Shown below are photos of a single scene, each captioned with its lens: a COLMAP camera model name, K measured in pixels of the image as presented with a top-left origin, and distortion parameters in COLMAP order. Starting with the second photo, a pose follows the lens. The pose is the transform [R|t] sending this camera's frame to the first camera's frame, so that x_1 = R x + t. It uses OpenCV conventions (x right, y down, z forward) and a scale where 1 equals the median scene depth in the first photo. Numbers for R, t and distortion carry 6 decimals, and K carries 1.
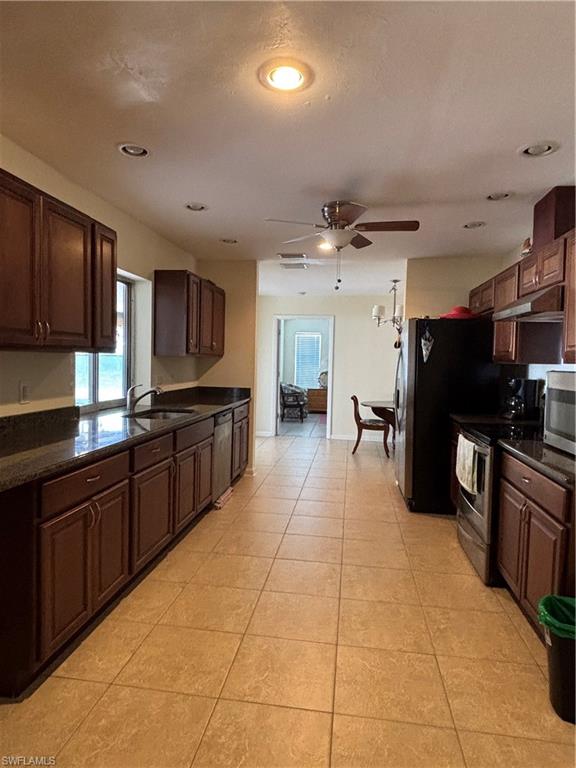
lens RADIAL K [[470.9, 0, 288.4], [0, 470.9, 383.6], [0, 0, 1]] dist [0.000755, -0.007775]
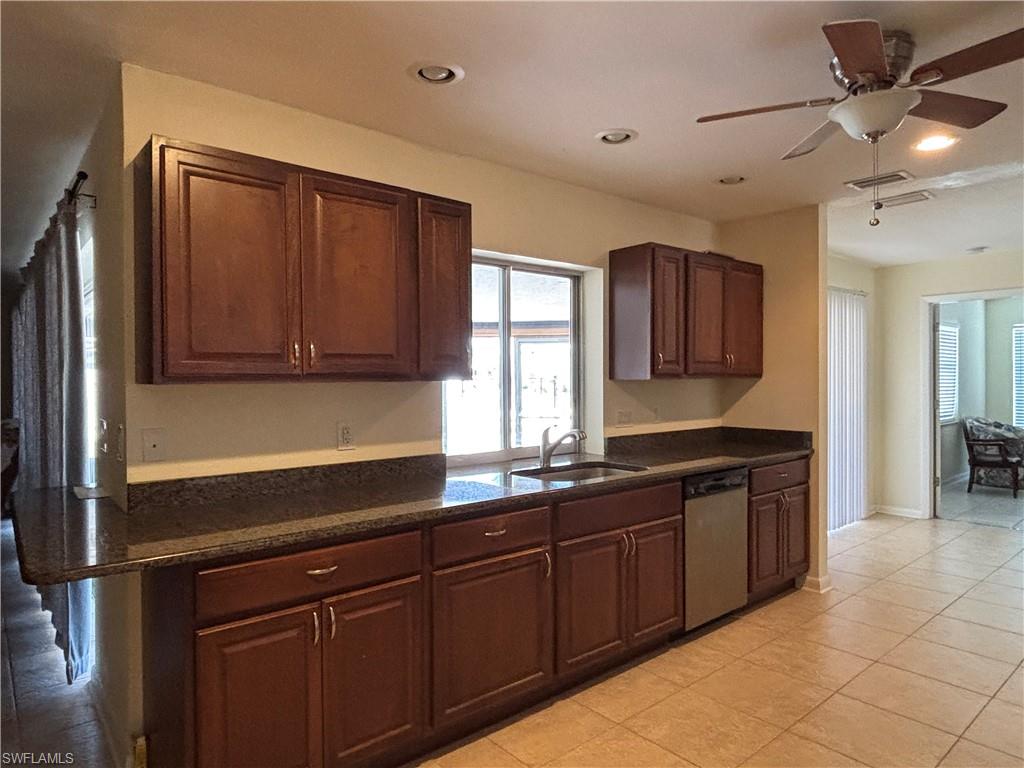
lens RADIAL K [[627.8, 0, 510.5], [0, 627.8, 383.3], [0, 0, 1]] dist [0.000755, -0.007775]
pose [[0.737856, -0.020176, -0.674657, 0.207249], [-0.011869, 0.999011, -0.042857, -0.015642], [0.674854, 0.039630, 0.736886, 0.269027]]
